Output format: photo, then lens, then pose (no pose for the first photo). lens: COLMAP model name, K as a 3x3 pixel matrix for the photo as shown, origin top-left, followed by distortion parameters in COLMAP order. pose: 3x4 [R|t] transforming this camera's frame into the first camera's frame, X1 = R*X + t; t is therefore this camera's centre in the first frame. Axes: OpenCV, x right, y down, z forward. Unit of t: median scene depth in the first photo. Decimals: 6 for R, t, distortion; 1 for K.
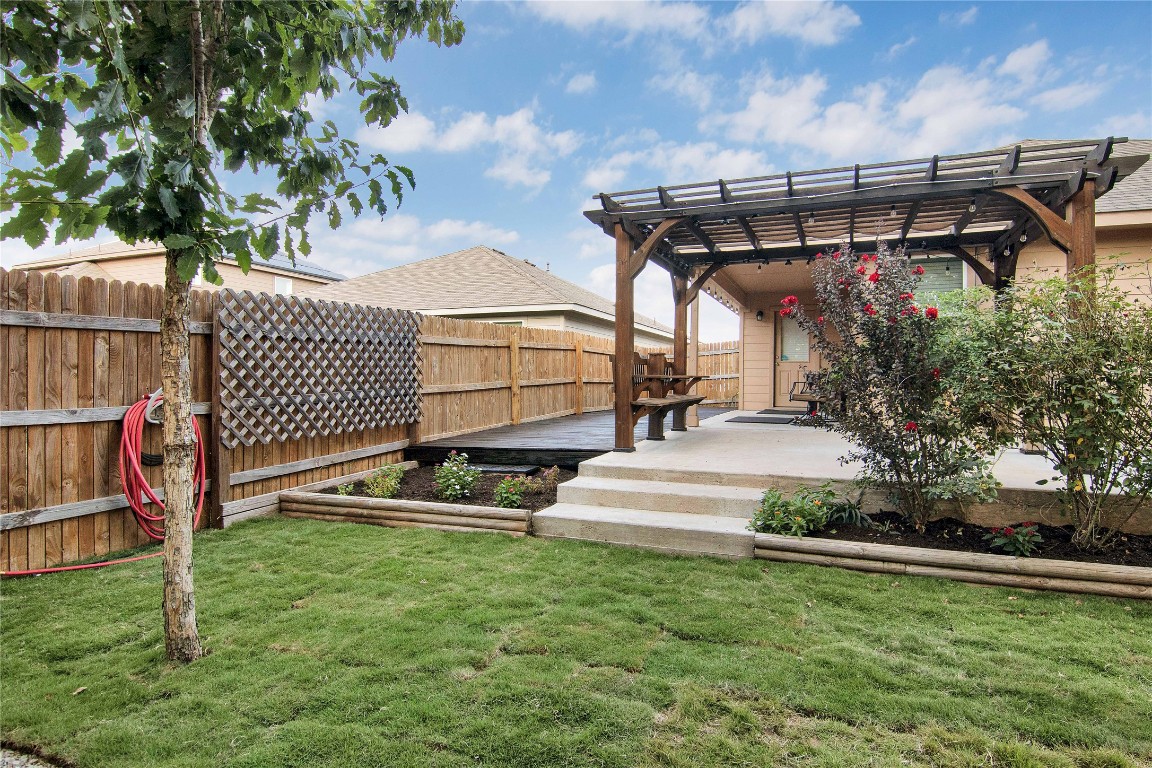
lens RADIAL K [[602.1, 0, 576.0], [0, 602.1, 384.0], [0, 0, 1]] dist [-0.014339, -0.000816]
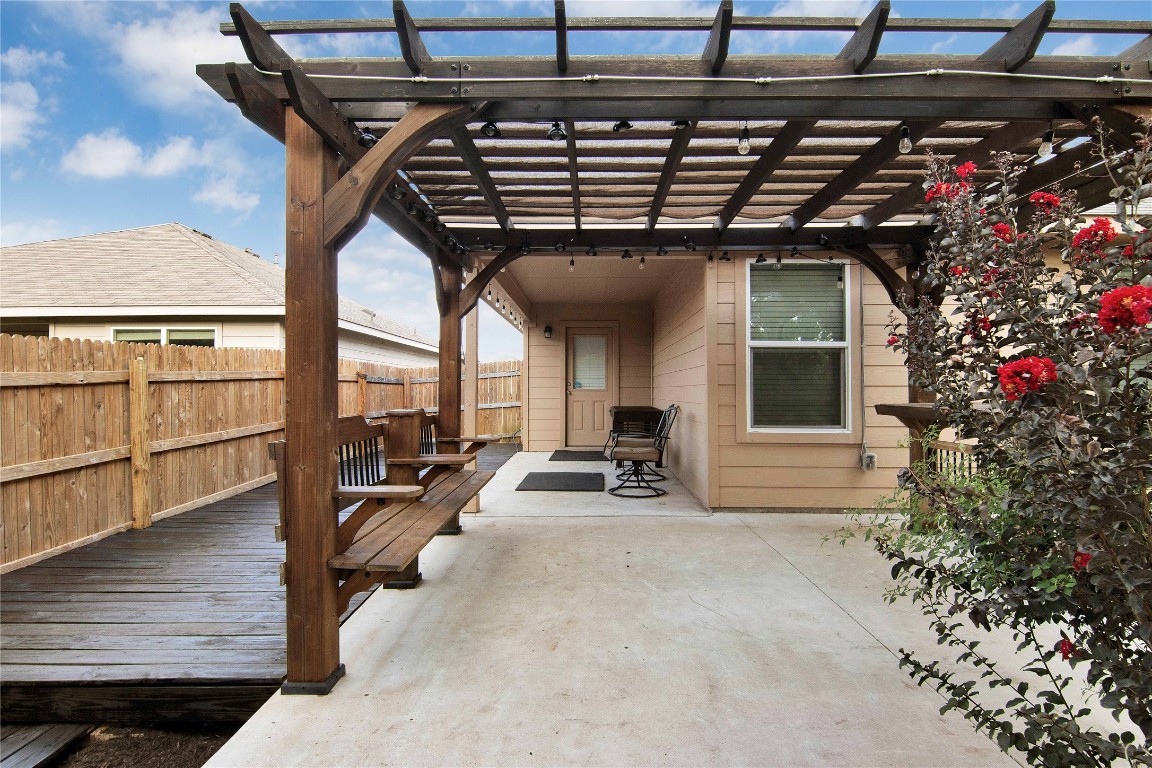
lens RADIAL K [[602.1, 0, 576.0], [0, 602.1, 384.0], [0, 0, 1]] dist [-0.014339, -0.000816]
pose [[0.926767, -0.004376, 0.375610, 0.069451], [0.009351, 0.999891, -0.011424, -0.059379], [-0.375520, 0.014100, 0.926707, 0.422509]]
